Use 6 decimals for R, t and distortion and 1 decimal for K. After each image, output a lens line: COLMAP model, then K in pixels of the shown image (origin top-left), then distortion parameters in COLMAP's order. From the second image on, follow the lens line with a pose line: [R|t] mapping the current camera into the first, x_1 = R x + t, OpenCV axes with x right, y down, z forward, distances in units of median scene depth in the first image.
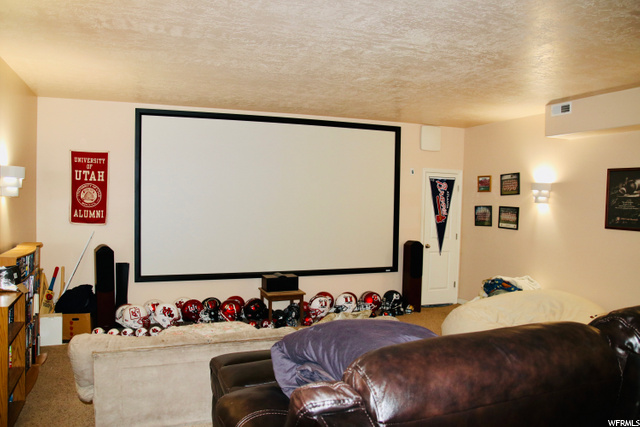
lens RADIAL K [[503.0, 0, 315.9], [0, 503.0, 214.7], [0, 0, 1]] dist [-0.119344, 0.076088]
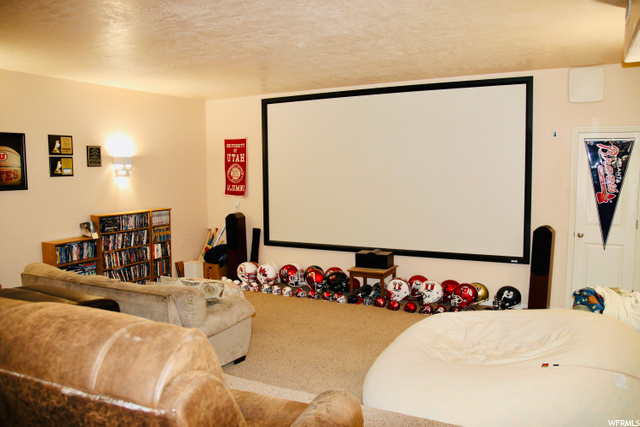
lens RADIAL K [[503.0, 0, 315.4], [0, 503.0, 214.1], [0, 0, 1]] dist [-0.119344, 0.076088]
pose [[0.648311, 0.042966, -0.760162, 0.637335], [-0.005421, 0.998642, 0.051821, -0.002665], [0.761356, -0.029475, 0.647664, 0.306958]]
